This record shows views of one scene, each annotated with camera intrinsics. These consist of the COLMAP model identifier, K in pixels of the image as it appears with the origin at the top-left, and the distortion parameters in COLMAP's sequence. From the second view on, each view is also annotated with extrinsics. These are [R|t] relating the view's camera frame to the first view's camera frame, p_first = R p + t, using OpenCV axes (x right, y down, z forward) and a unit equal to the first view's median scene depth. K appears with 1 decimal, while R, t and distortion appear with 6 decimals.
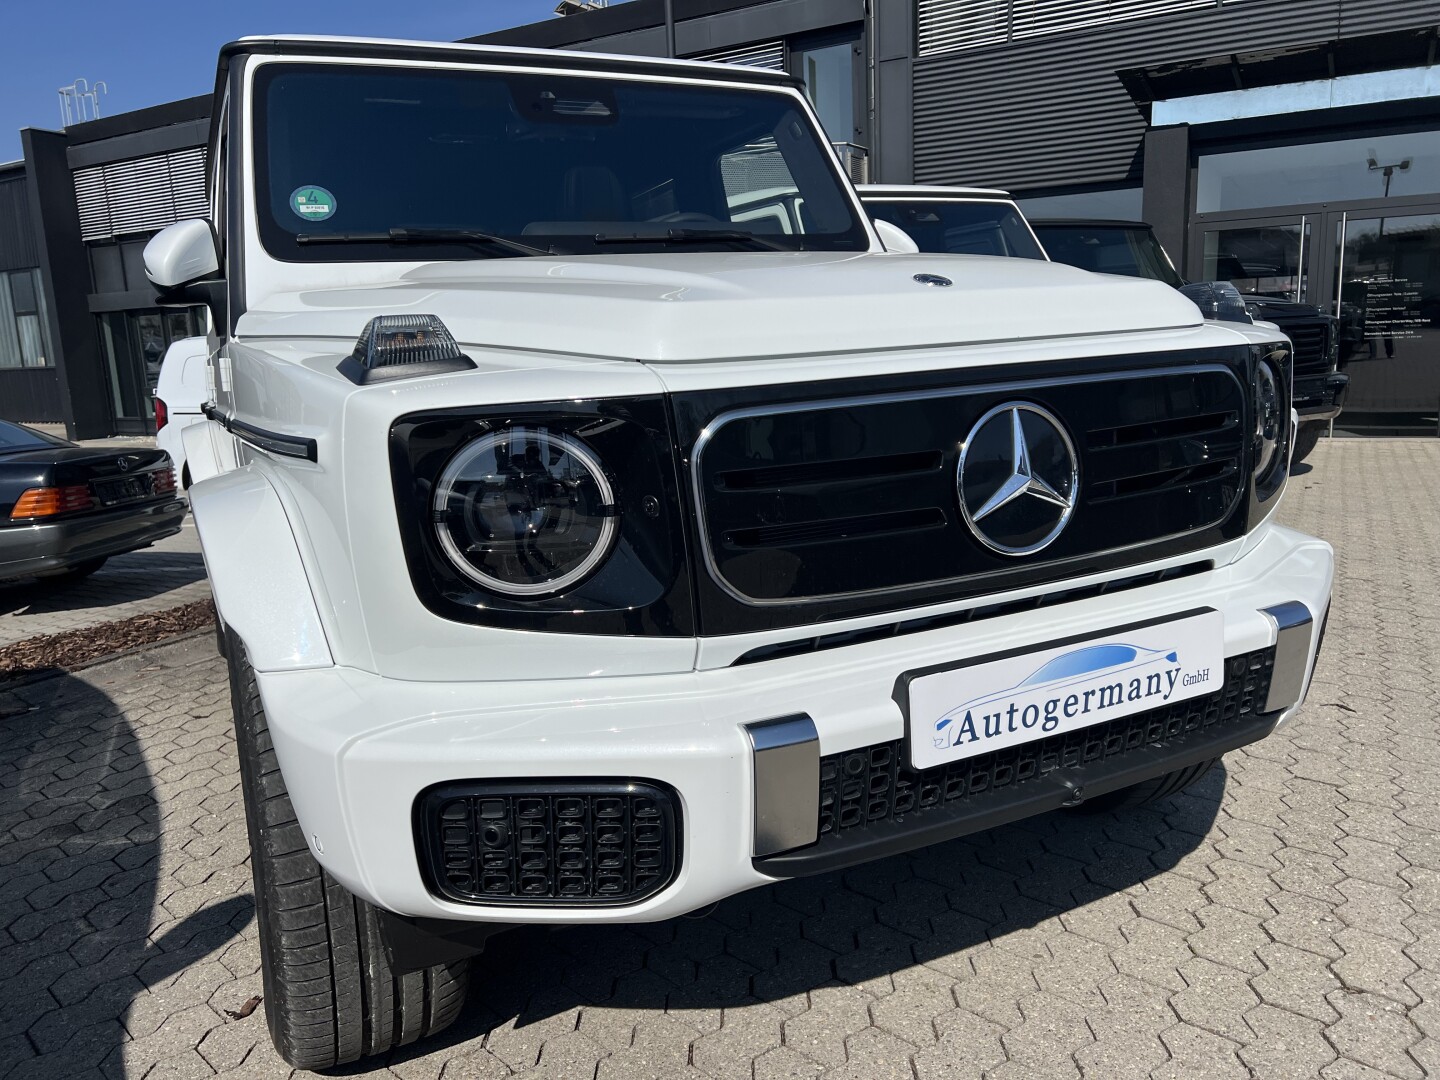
lens RADIAL K [[1079.6, 0, 730.2], [0, 1079.6, 539.6], [0, 0, 1]] dist [0.057622, -0.065348]
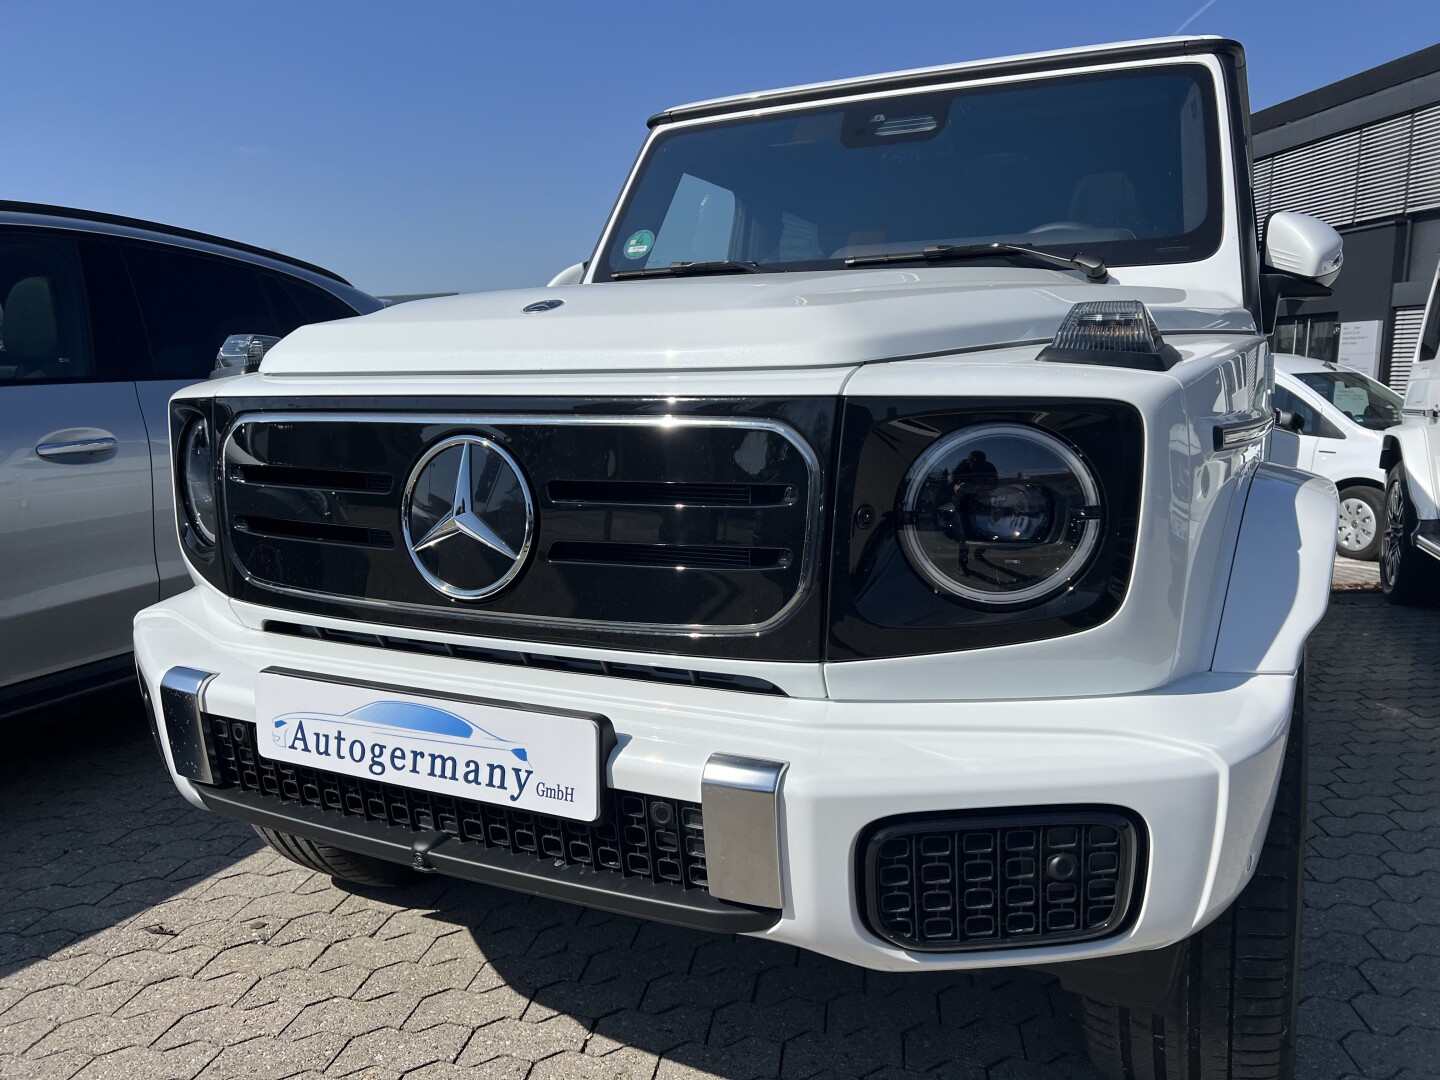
lens RADIAL K [[1079.6, 0, 727.6], [0, 1079.6, 545.5], [0, 0, 1]] dist [0.057622, -0.065348]
pose [[0.600615, 0.164735, -0.782383, 1.114711], [-0.173342, 0.982099, 0.073716, -0.137797], [0.780521, 0.091345, 0.618419, 0.583596]]
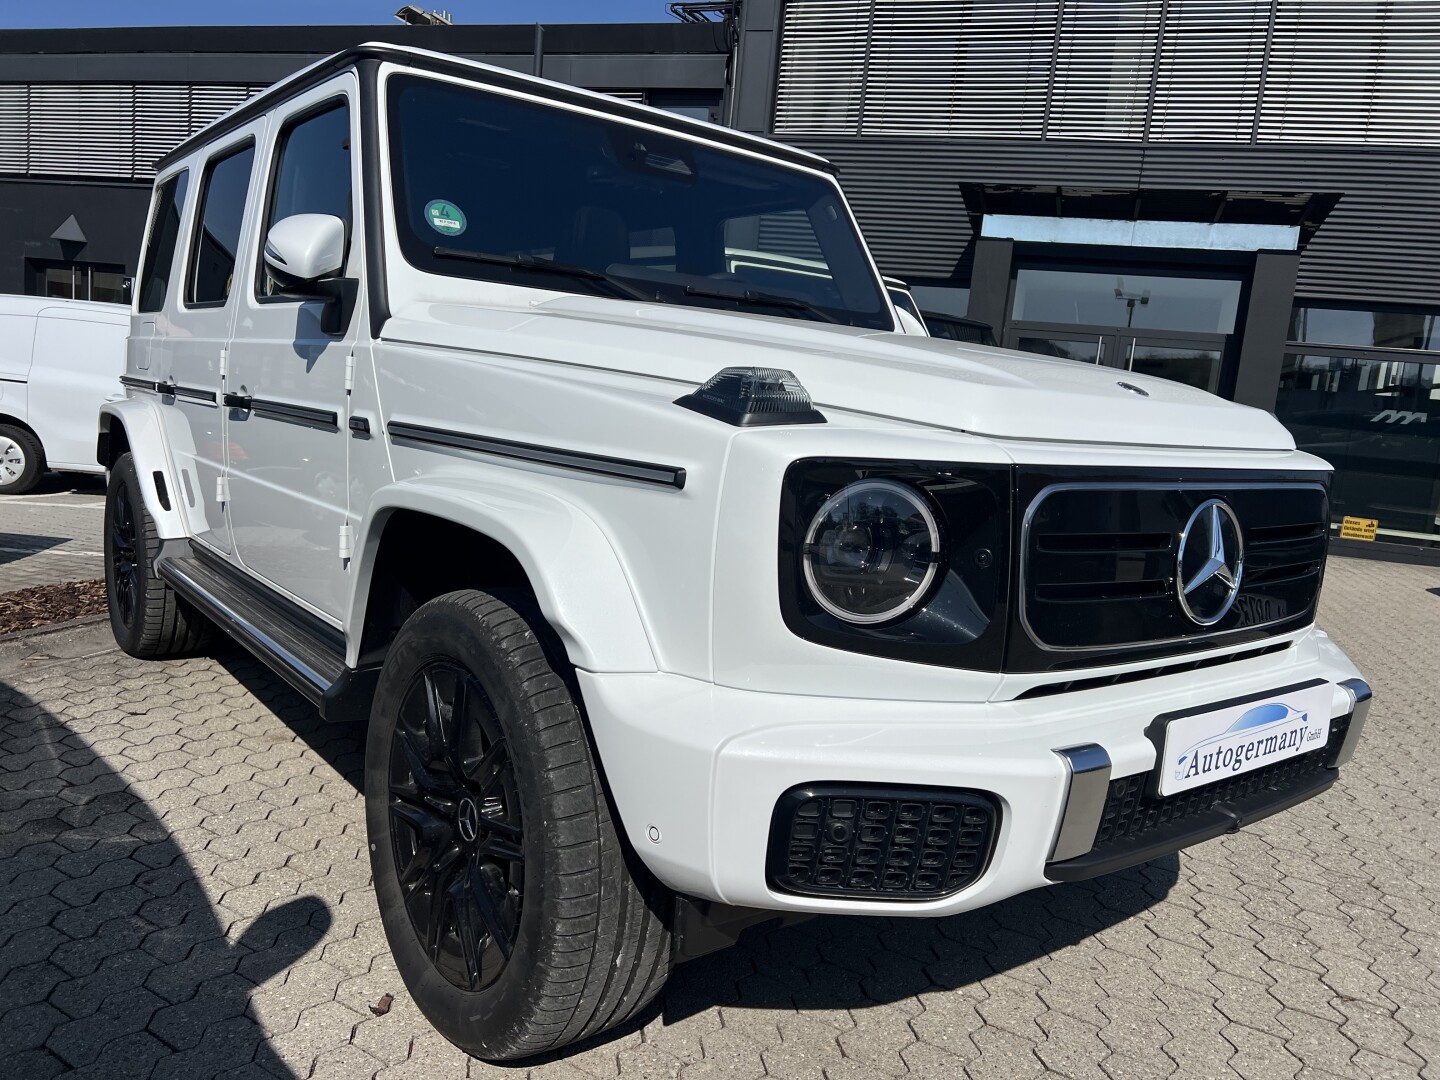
lens RADIAL K [[1079.6, 0, 723.1], [0, 1079.6, 543.5], [0, 0, 1]] dist [0.057622, -0.065348]
pose [[0.972139, 0.100558, 0.211738, -0.514262], [-0.093250, 0.994659, -0.044247, 0.027412], [-0.215056, 0.023269, 0.976324, -0.076369]]
